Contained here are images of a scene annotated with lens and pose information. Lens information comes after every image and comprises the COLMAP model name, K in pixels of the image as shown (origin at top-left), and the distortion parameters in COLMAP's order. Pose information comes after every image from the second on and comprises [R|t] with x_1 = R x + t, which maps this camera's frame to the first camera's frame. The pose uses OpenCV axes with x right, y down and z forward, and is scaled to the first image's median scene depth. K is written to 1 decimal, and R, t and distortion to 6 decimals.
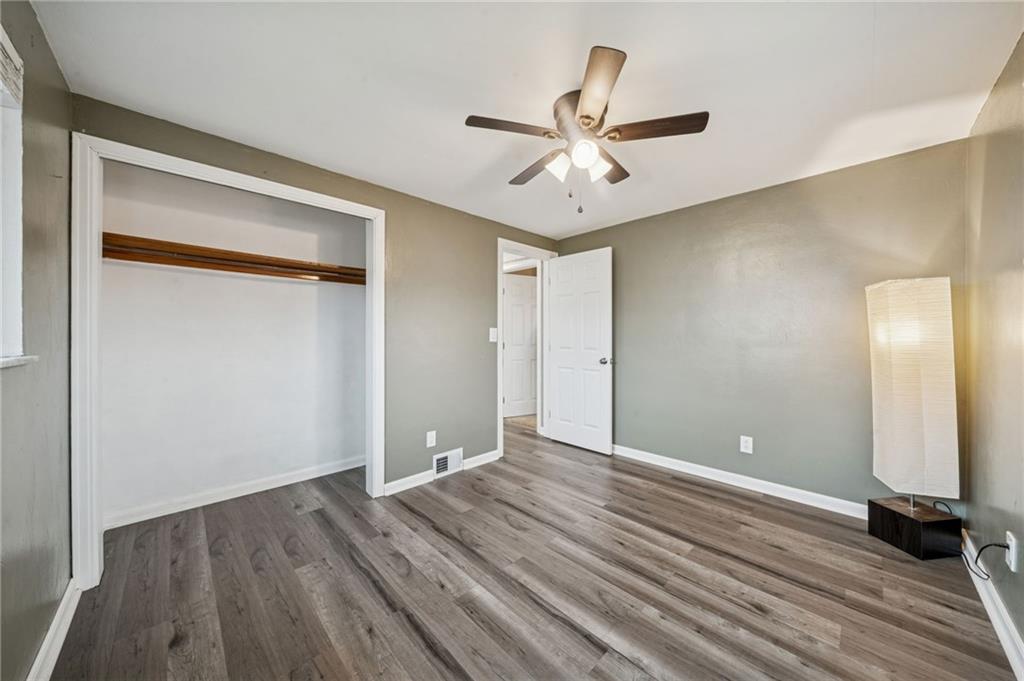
lens RADIAL K [[345.5, 0, 513.9], [0, 345.5, 338.4], [0, 0, 1]] dist [0.000013, -0.000008]
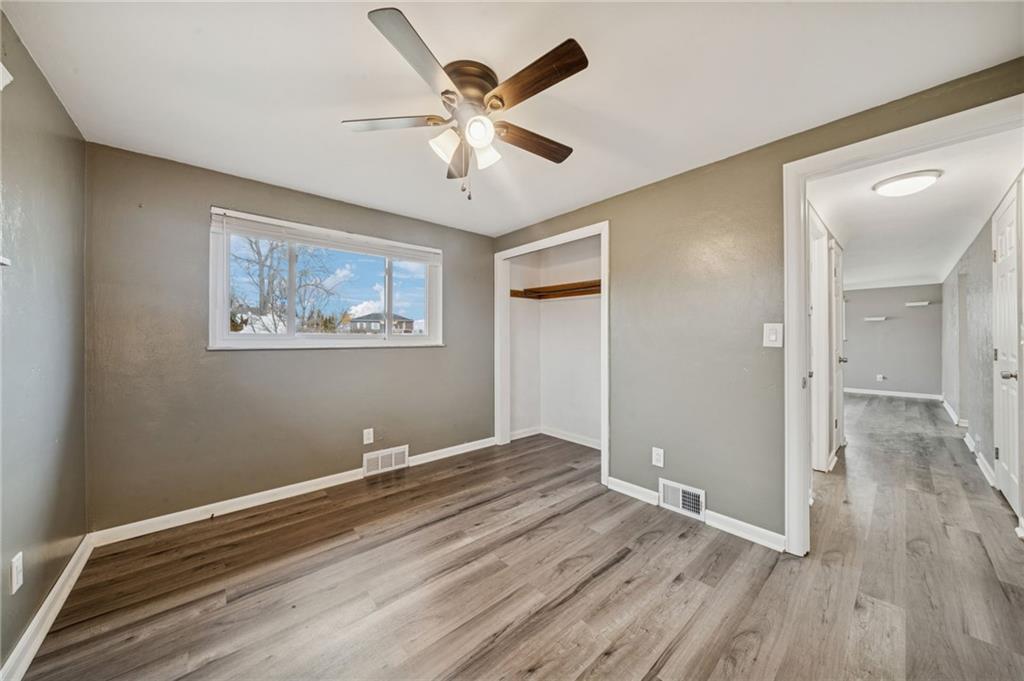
lens RADIAL K [[345.5, 0, 513.9], [0, 345.5, 338.4], [0, 0, 1]] dist [0.000013, -0.000008]
pose [[-0.046825, -0.001070, -0.998903, 0.984568], [0.000344, 0.999999, -0.001087, -0.005630], [0.998903, -0.000394, -0.046825, 1.048780]]
